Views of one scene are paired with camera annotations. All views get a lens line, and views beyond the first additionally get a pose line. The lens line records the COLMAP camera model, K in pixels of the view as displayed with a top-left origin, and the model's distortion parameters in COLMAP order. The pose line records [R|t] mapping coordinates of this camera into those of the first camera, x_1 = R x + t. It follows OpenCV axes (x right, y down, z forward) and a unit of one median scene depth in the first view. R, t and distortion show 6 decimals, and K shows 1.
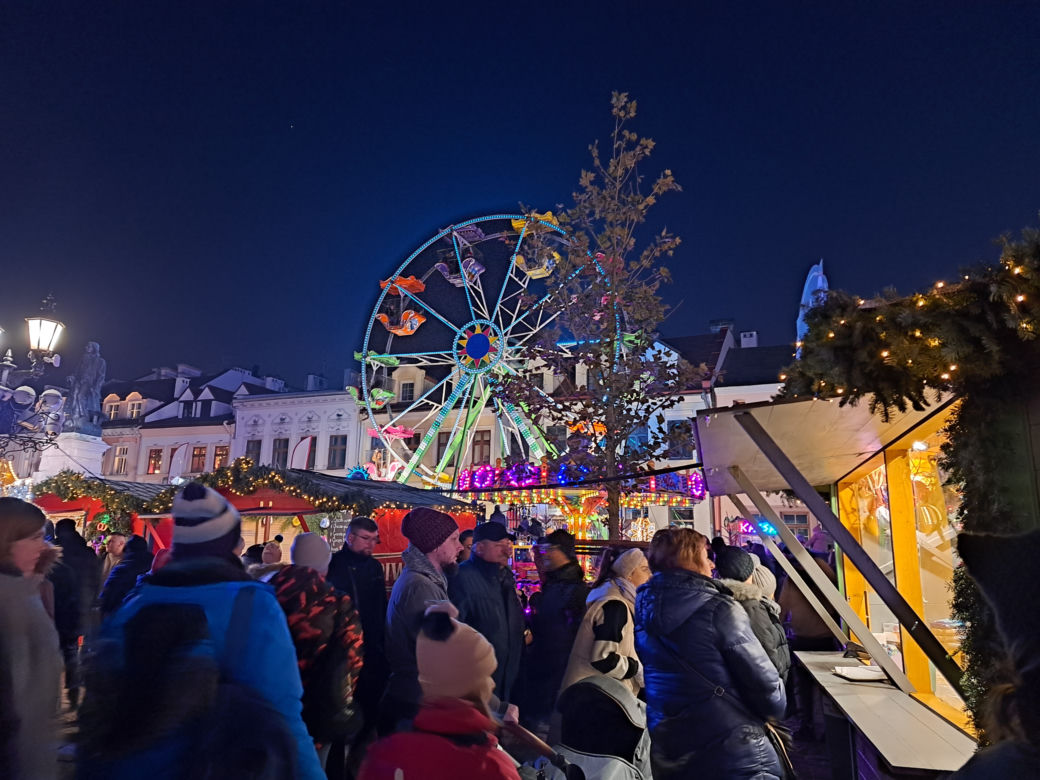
lens RADIAL K [[724.4, 0, 522.7], [0, 724.4, 397.0], [0, 0, 1]] dist [0.092835, -0.084918]
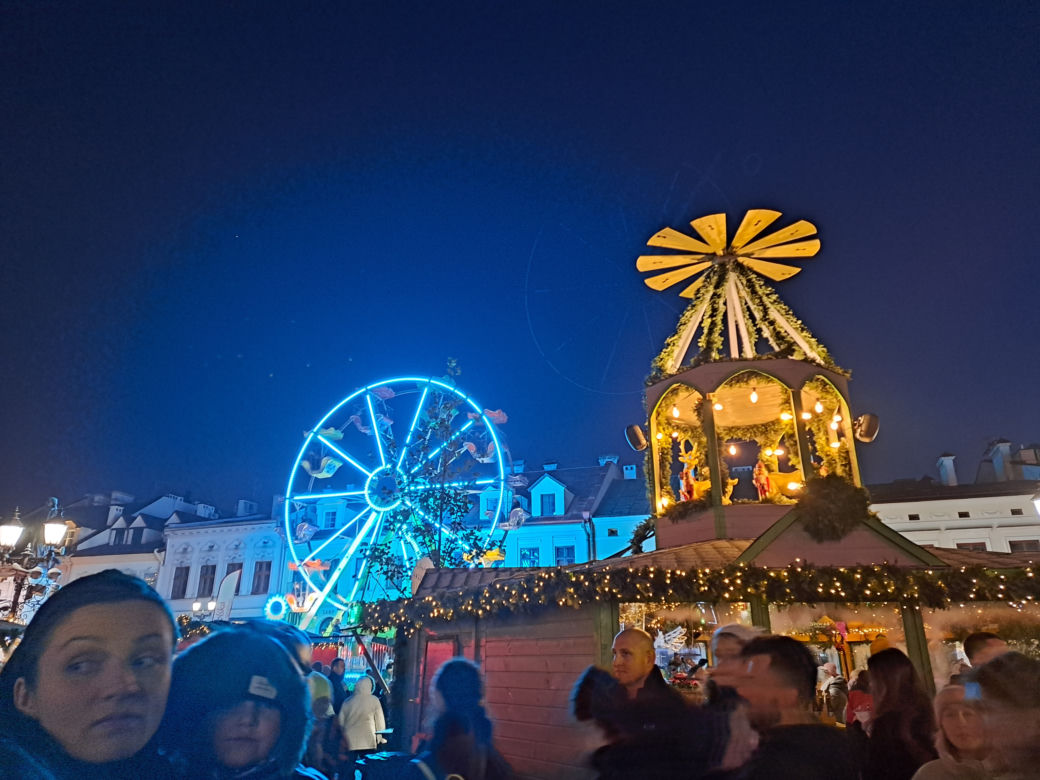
lens RADIAL K [[724.4, 0, 522.7], [0, 724.4, 397.0], [0, 0, 1]] dist [0.092835, -0.084918]
pose [[0.996969, 0.005184, 0.077630, 0.045094], [0.005912, 0.989846, -0.142019, -0.031155], [-0.077578, 0.142047, 0.986815, -0.141290]]
